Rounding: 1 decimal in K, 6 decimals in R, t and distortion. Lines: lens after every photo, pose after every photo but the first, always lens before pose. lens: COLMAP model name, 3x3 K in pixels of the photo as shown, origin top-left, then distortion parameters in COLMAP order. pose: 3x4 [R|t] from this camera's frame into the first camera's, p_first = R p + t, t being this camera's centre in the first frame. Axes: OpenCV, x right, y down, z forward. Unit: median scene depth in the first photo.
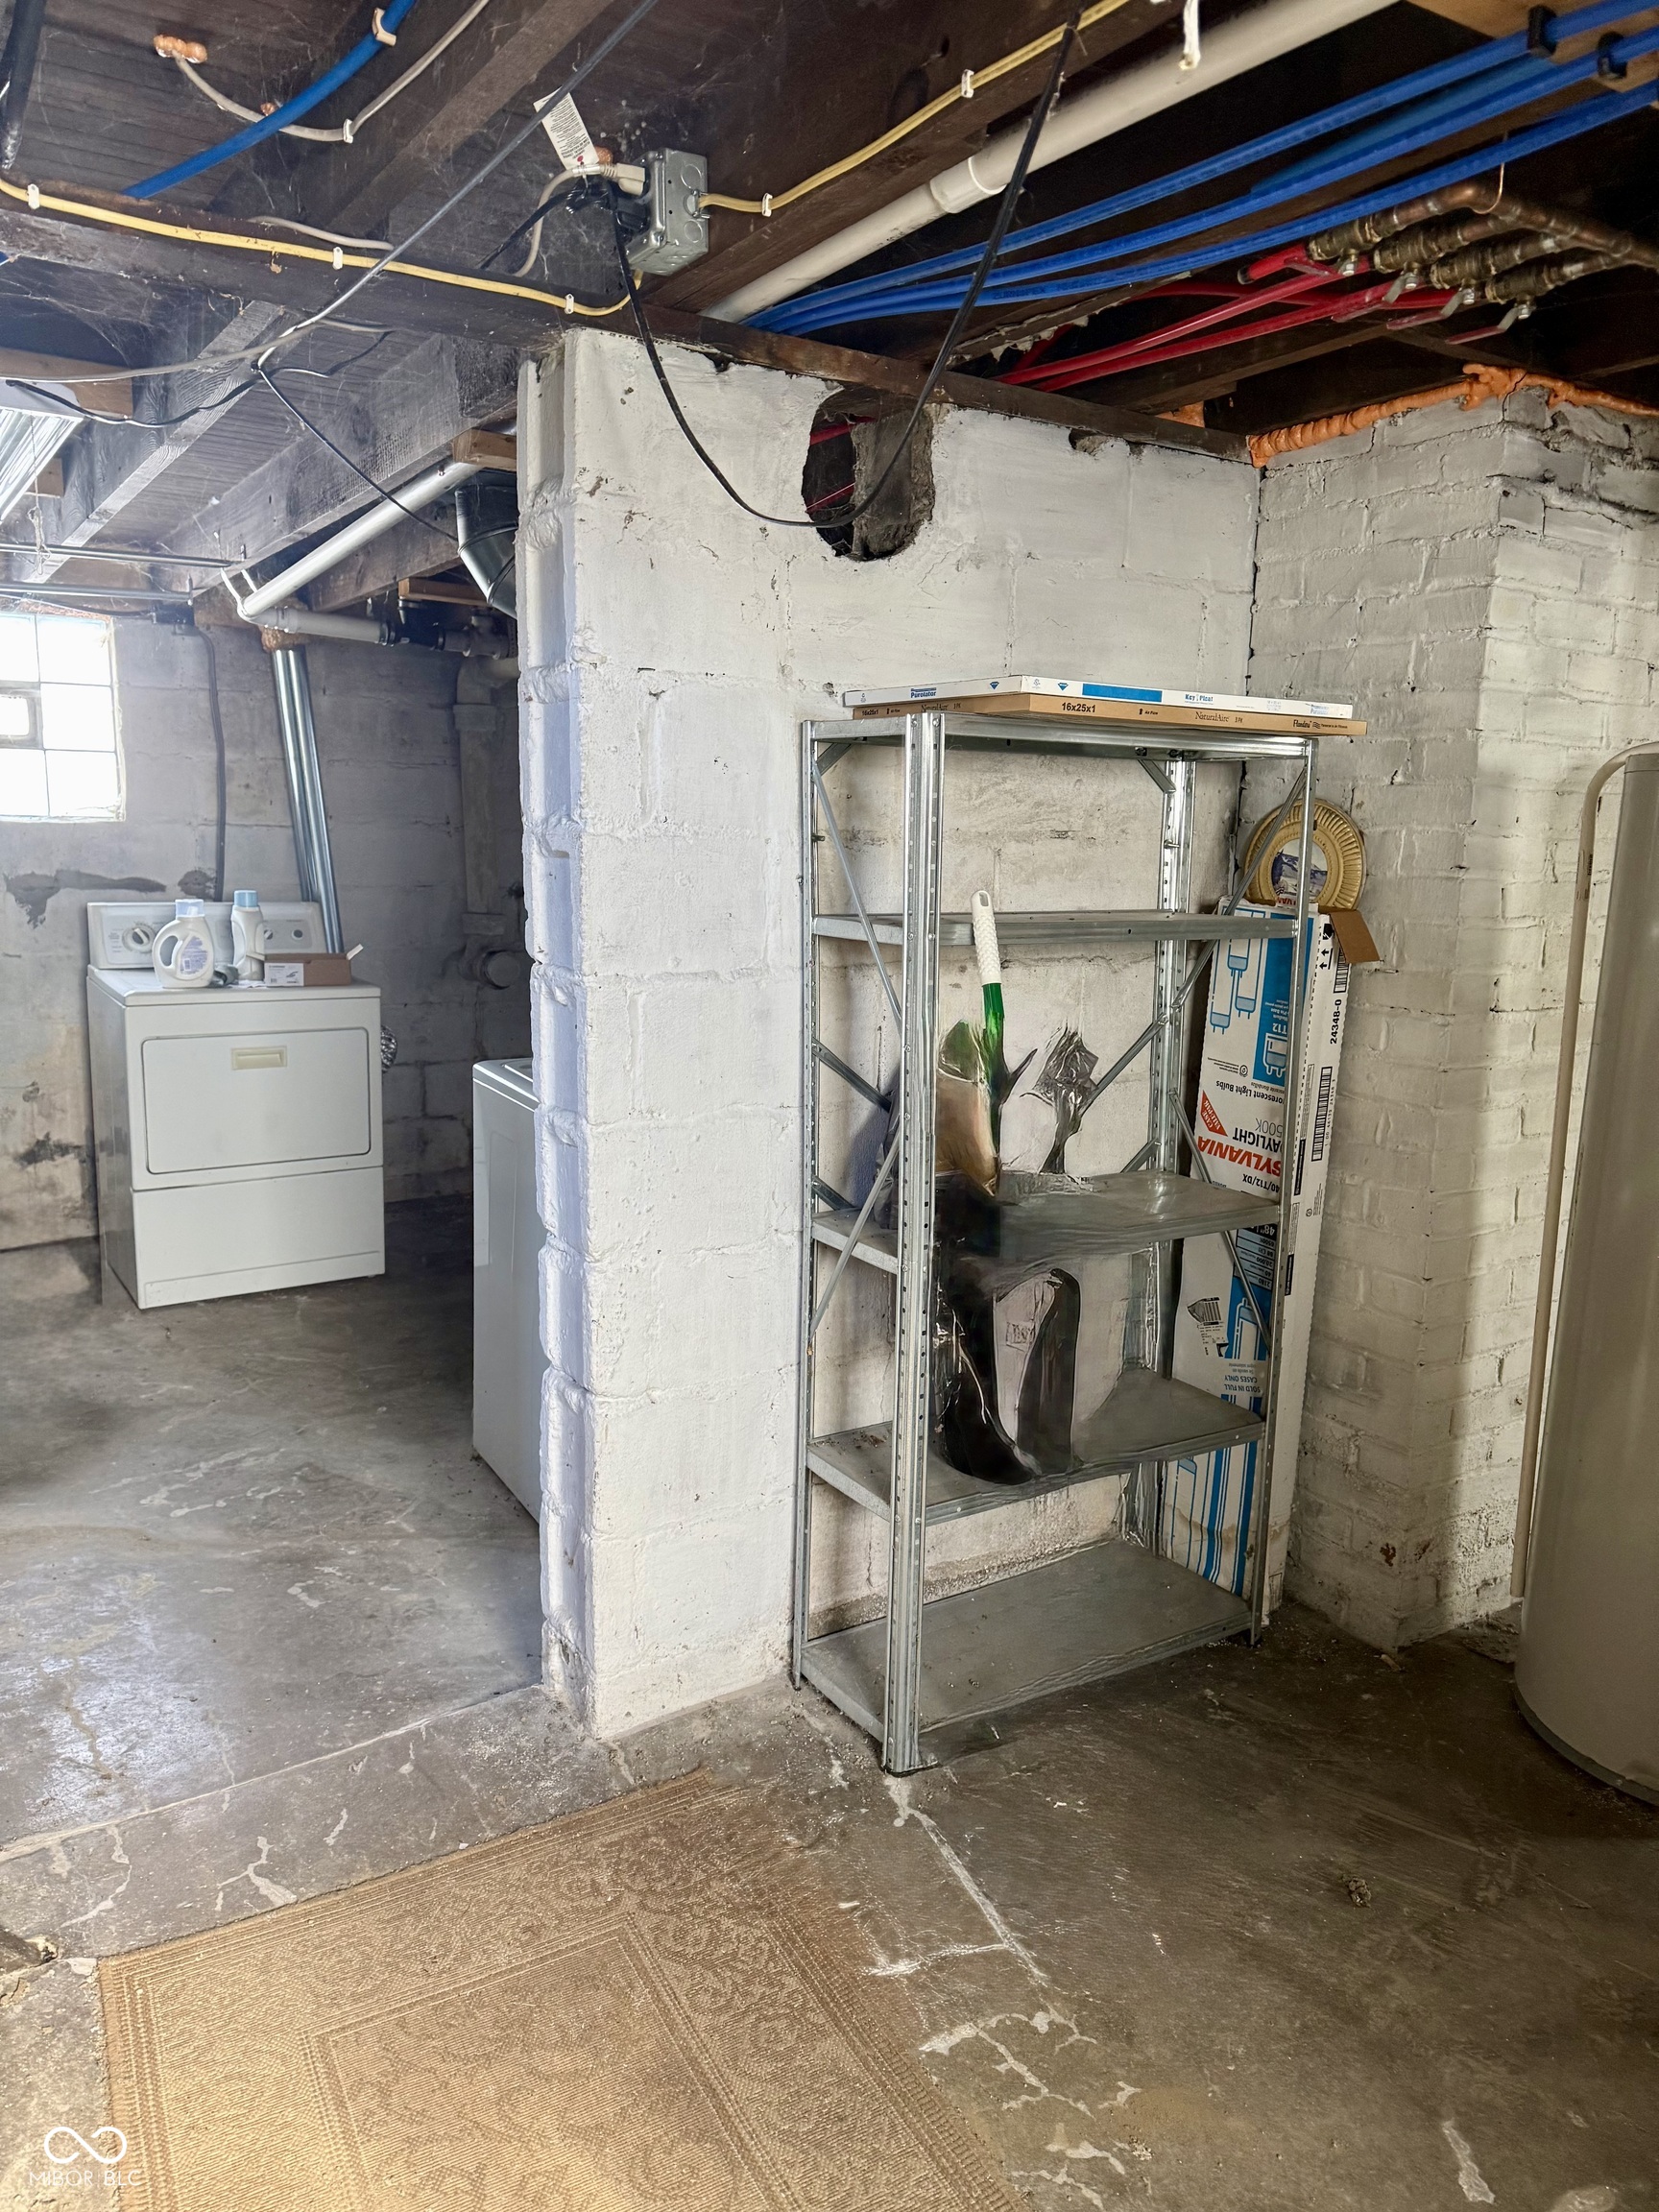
lens RADIAL K [[1583.6, 0, 829.5], [0, 1583.6, 1106.0], [0, 0, 1]] dist [0.070249, -0.113785]
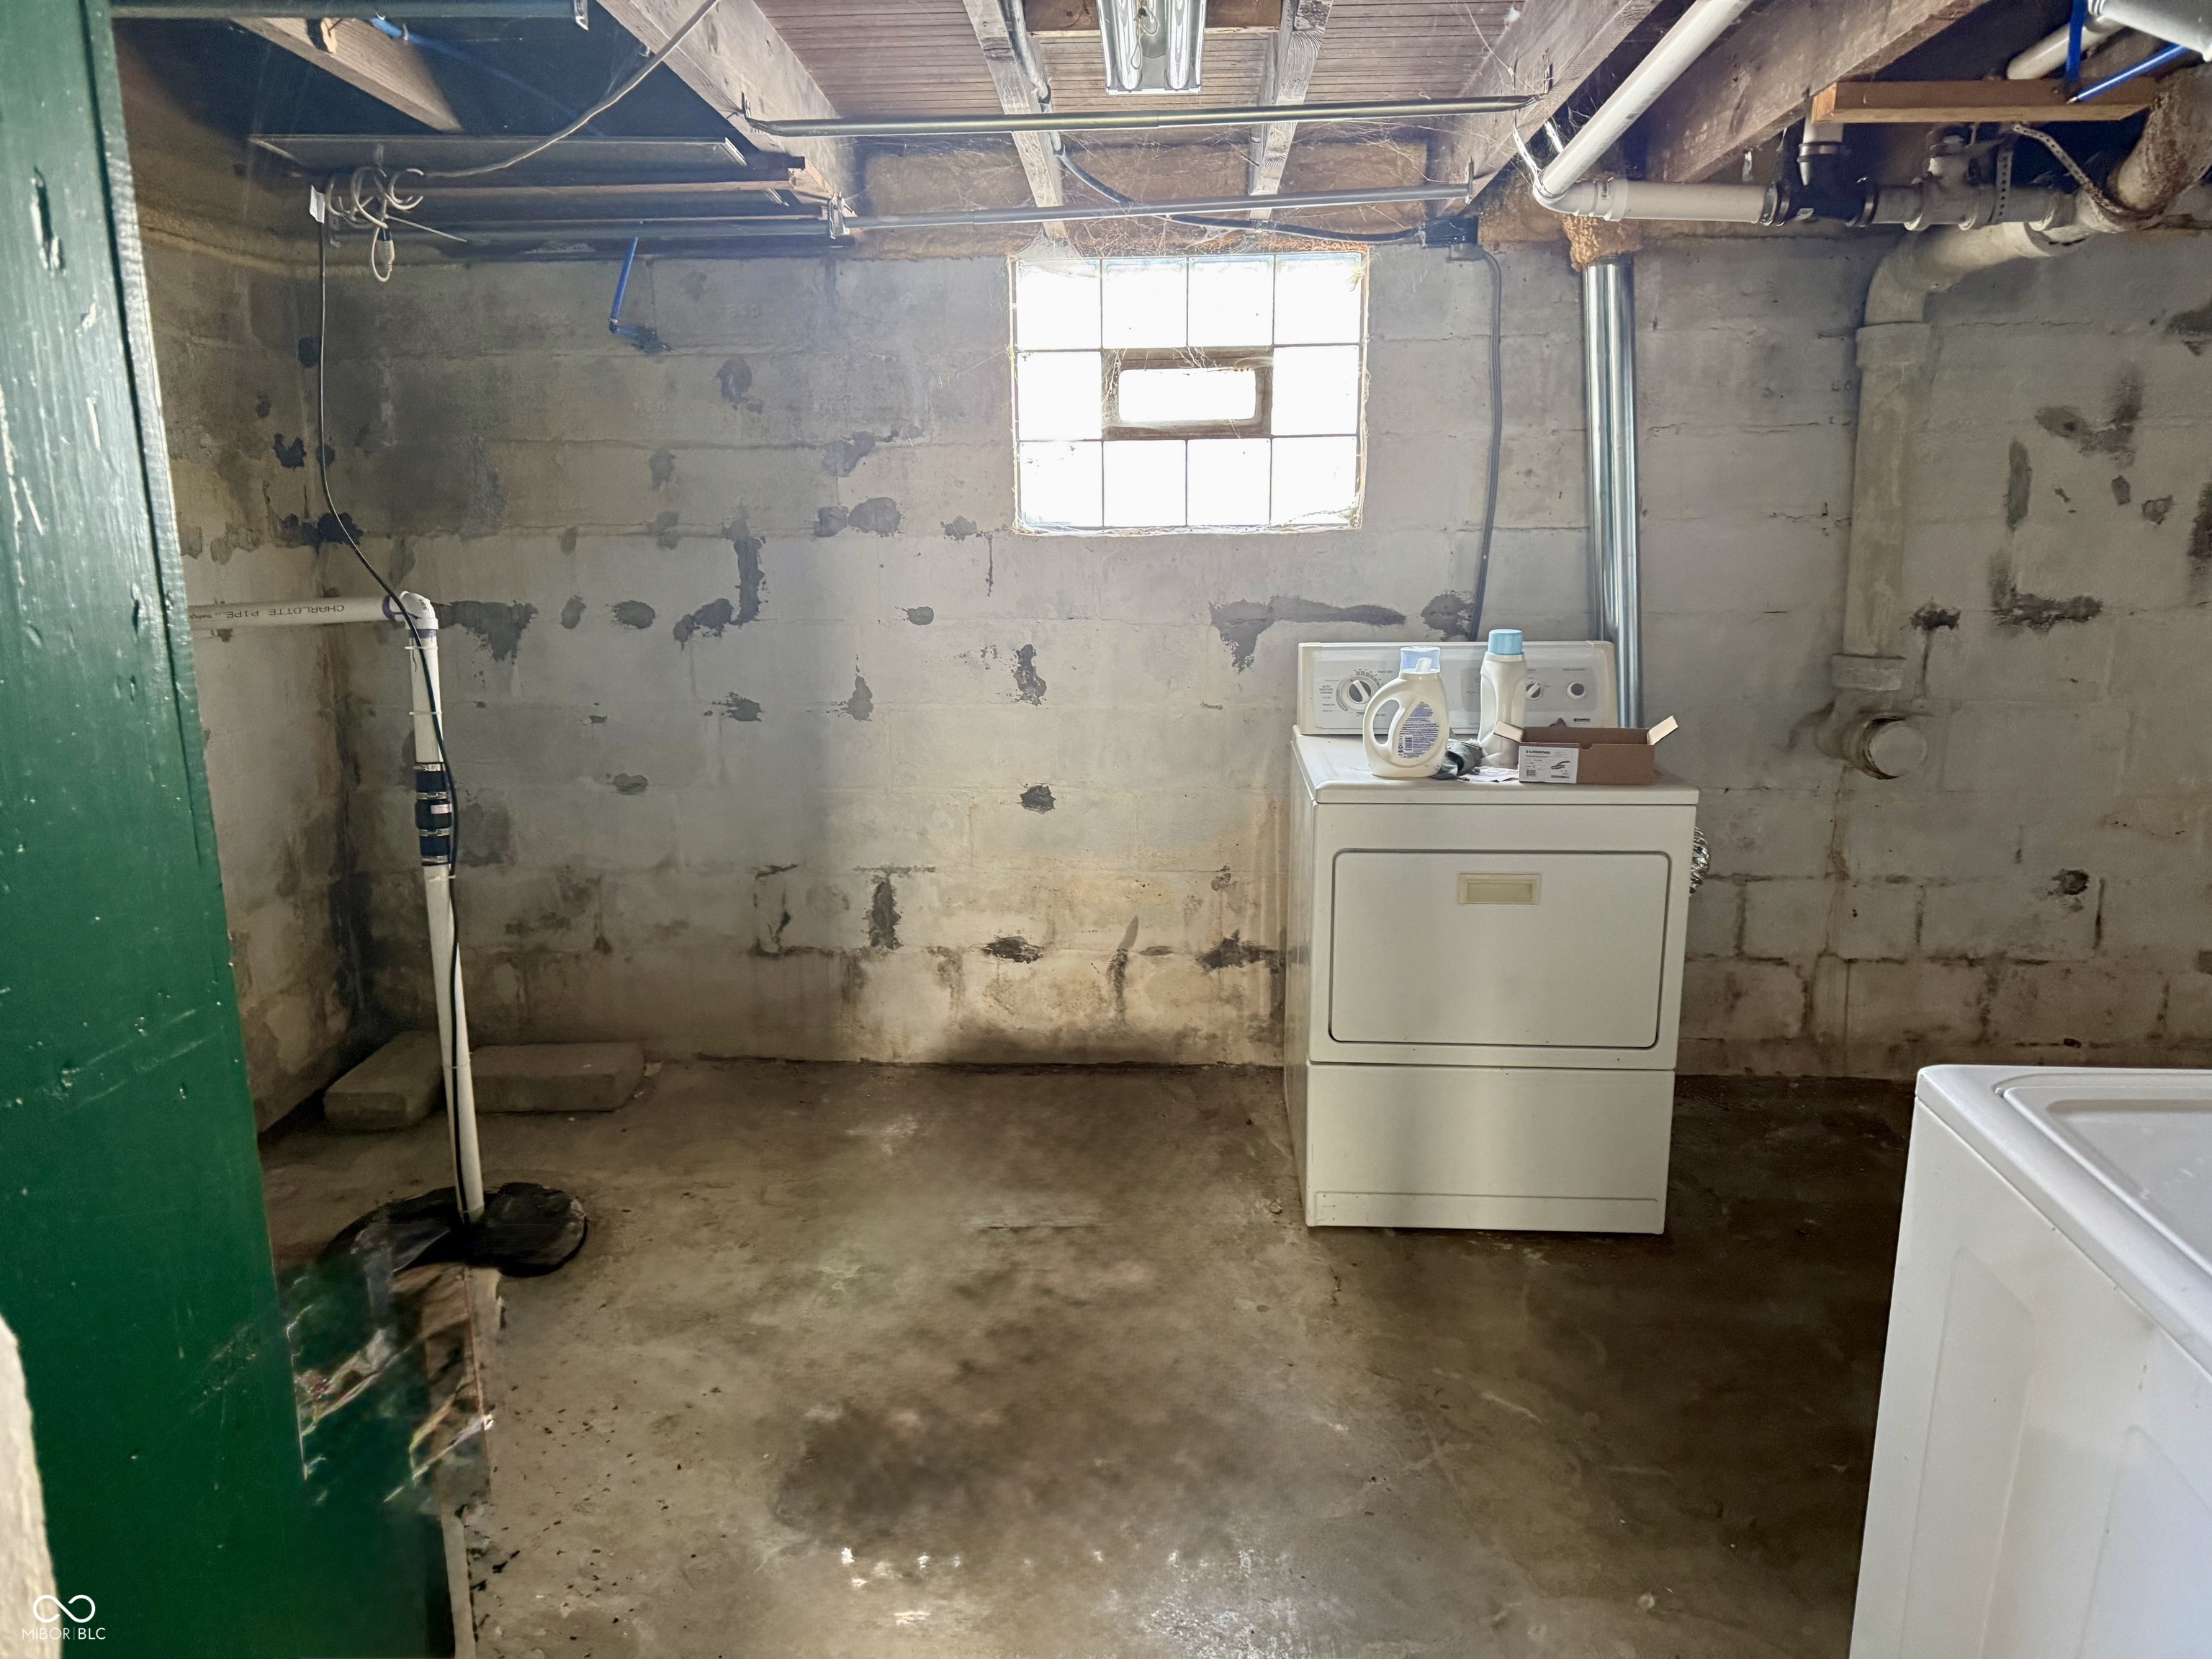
lens RADIAL K [[1583.6, 0, 1072.7], [0, 1583.6, 856.7], [0, 0, 1]] dist [0.070249, -0.113785]
pose [[0.807811, 0.100372, -0.580832, -0.106084], [-0.076002, 0.994906, 0.066225, -0.066006], [0.584521, -0.009353, 0.811325, 0.324698]]
